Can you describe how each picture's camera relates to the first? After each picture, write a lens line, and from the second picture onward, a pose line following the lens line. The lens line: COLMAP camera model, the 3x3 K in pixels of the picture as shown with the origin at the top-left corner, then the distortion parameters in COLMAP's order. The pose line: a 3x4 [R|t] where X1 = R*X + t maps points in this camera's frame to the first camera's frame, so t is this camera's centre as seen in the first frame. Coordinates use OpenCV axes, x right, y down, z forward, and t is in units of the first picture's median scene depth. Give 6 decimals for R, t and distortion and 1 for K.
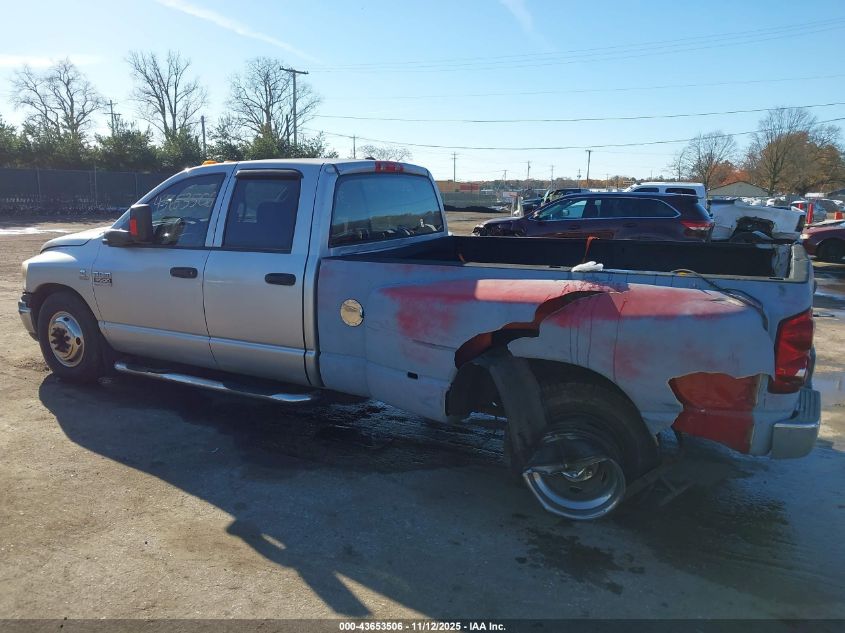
lens RADIAL K [[636.4, 0, 422.5], [0, 636.4, 316.5], [0, 0, 1]] dist [0.070100, -0.002232]
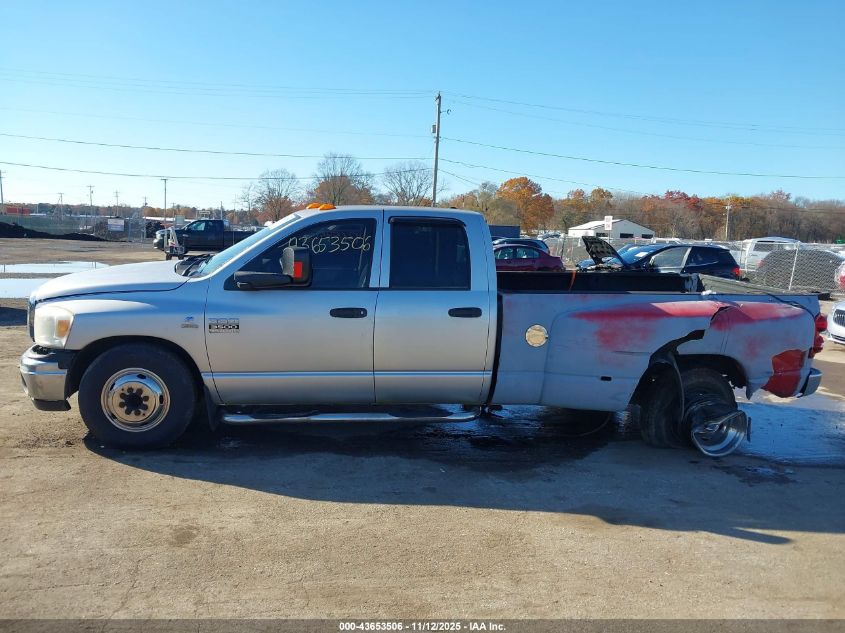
lens RADIAL K [[636.4, 0, 422.5], [0, 636.4, 316.5], [0, 0, 1]] dist [0.070100, -0.002232]
pose [[0.829832, -0.058093, 0.554982, -0.926368], [0.084015, 0.996236, -0.021341, -0.033688], [-0.551653, 0.064336, 0.831589, 0.085139]]
